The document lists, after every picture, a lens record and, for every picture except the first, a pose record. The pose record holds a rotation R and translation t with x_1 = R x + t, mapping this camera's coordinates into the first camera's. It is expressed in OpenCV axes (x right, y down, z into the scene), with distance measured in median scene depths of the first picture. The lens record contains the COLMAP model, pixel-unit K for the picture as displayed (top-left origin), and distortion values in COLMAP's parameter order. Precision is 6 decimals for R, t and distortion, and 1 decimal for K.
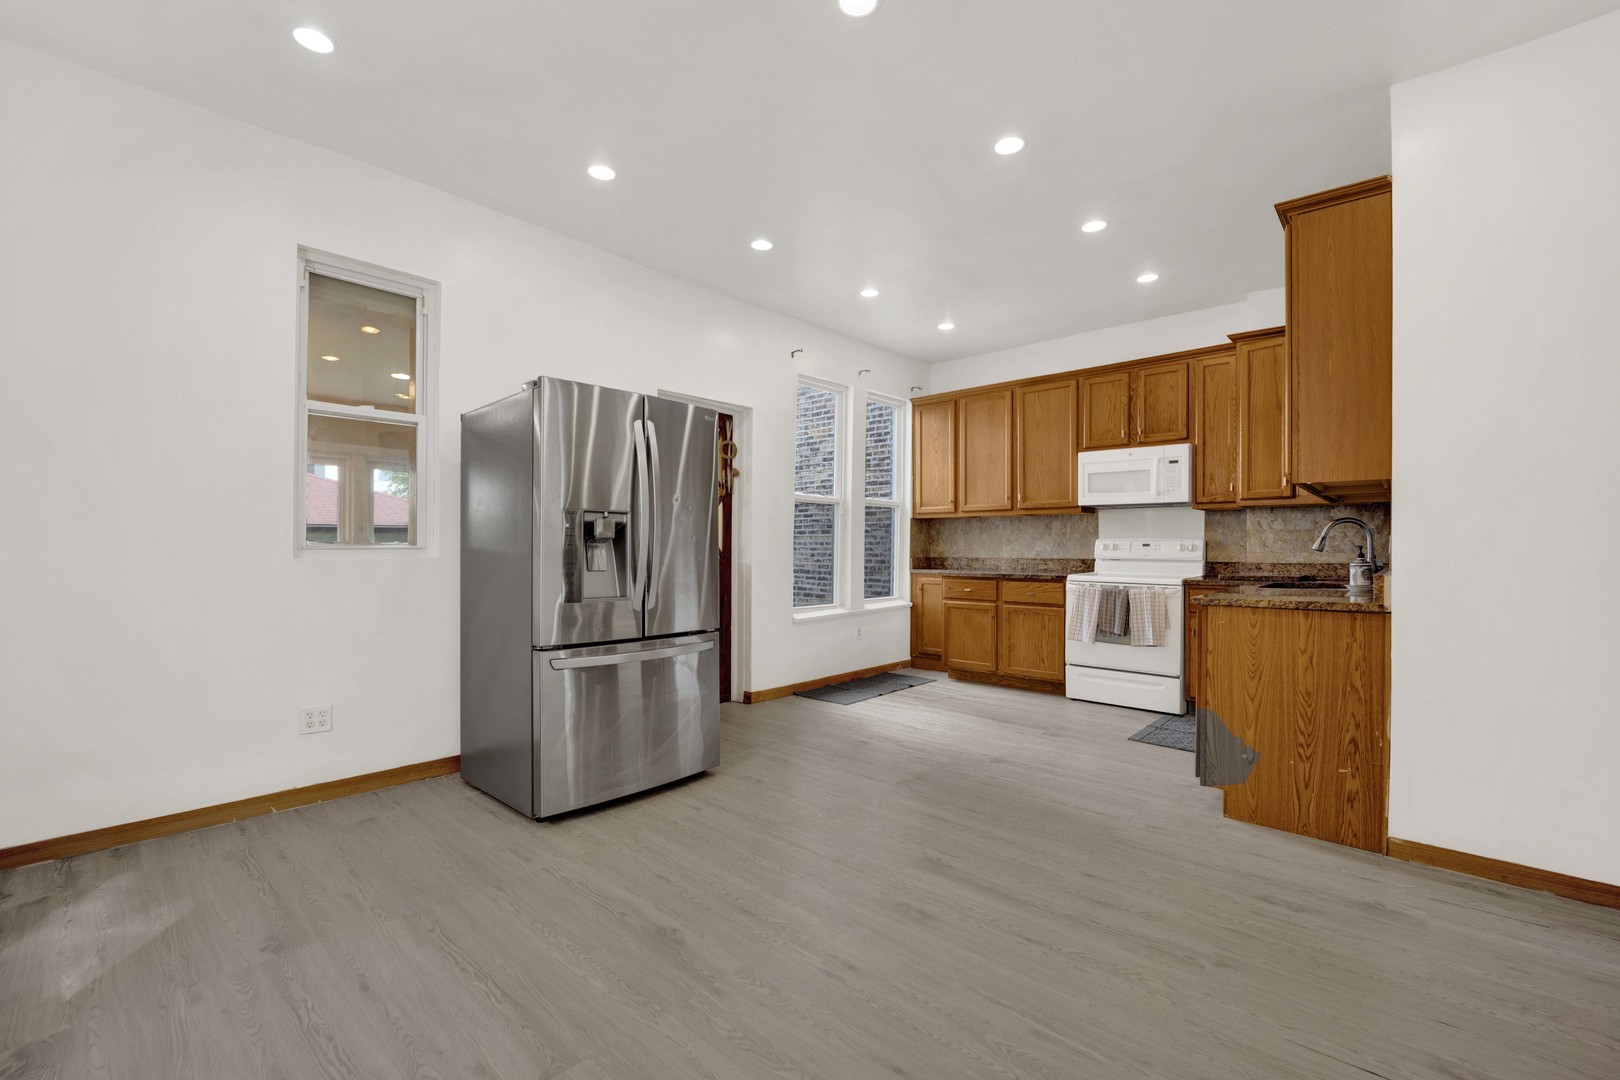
lens RADIAL K [[689.1, 0, 820.5], [0, 689.1, 546.7], [0, 0, 1]] dist [-0.021861, 0.000012]
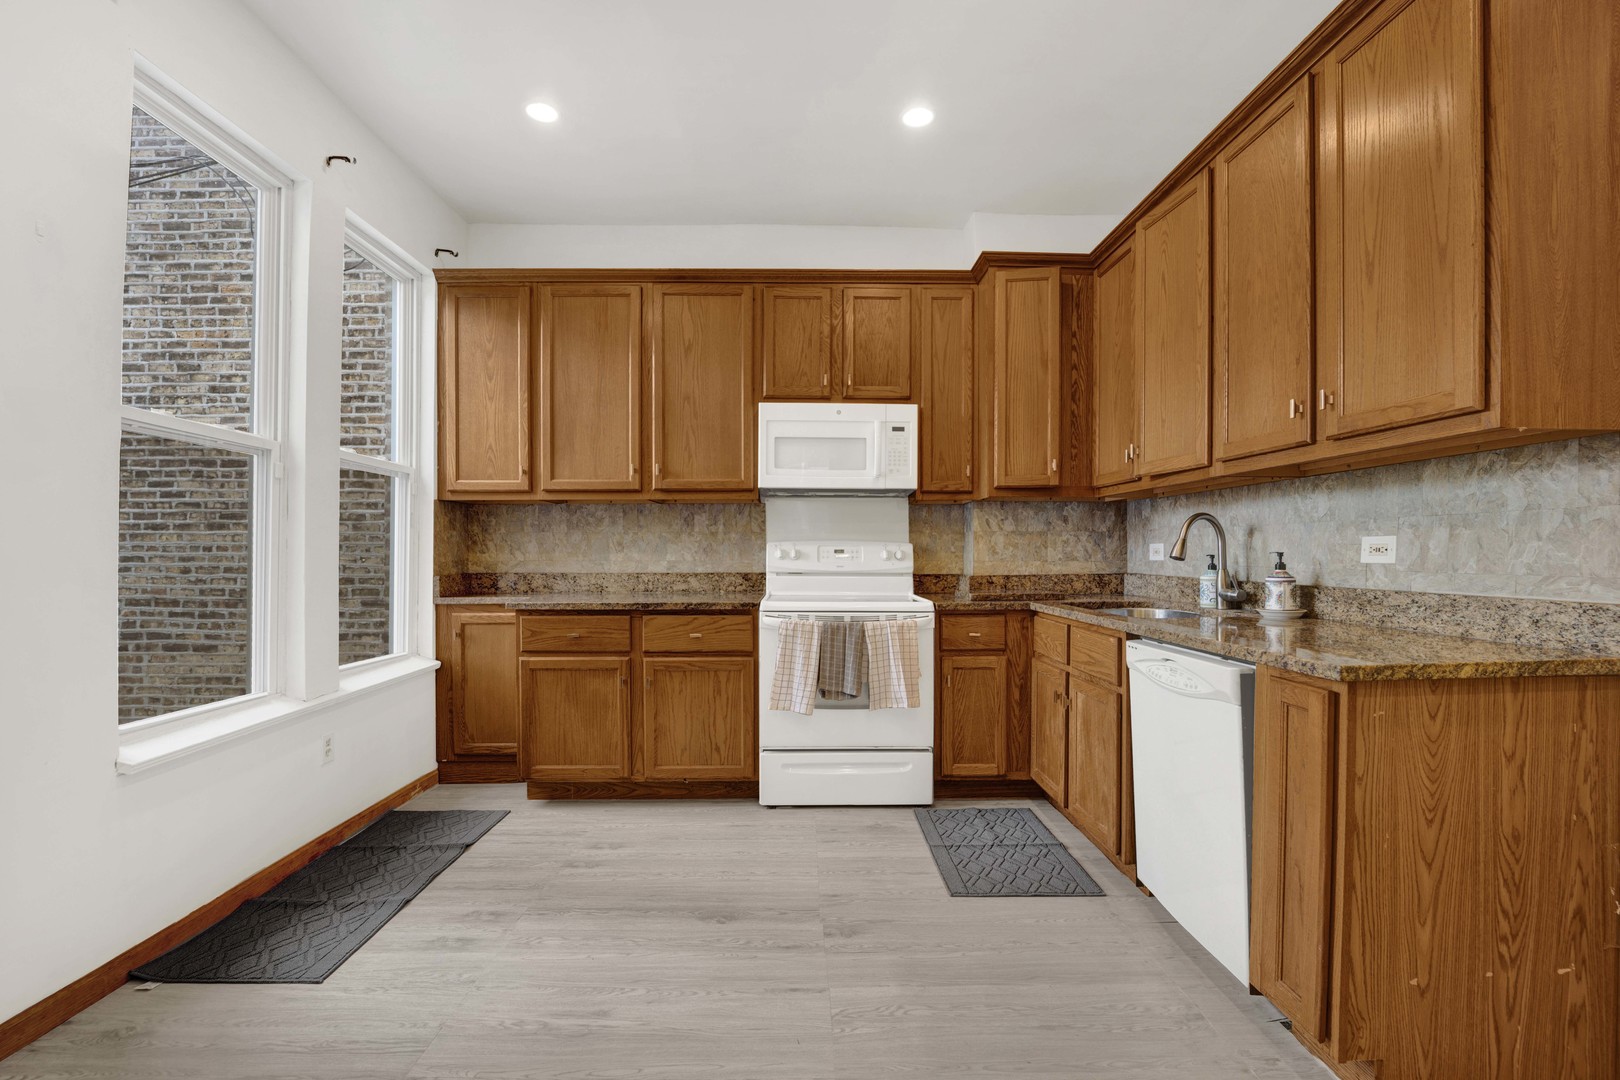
lens RADIAL K [[687.3, 0, 814.8], [0, 687.3, 564.0], [0, 0, 1]] dist [-0.022926, -0.000097]
pose [[0.736980, -0.010823, 0.675828, -0.007646], [0.001390, 0.999894, 0.014497, 0.000153], [-0.675913, -0.009744, 0.736917, 0.491952]]
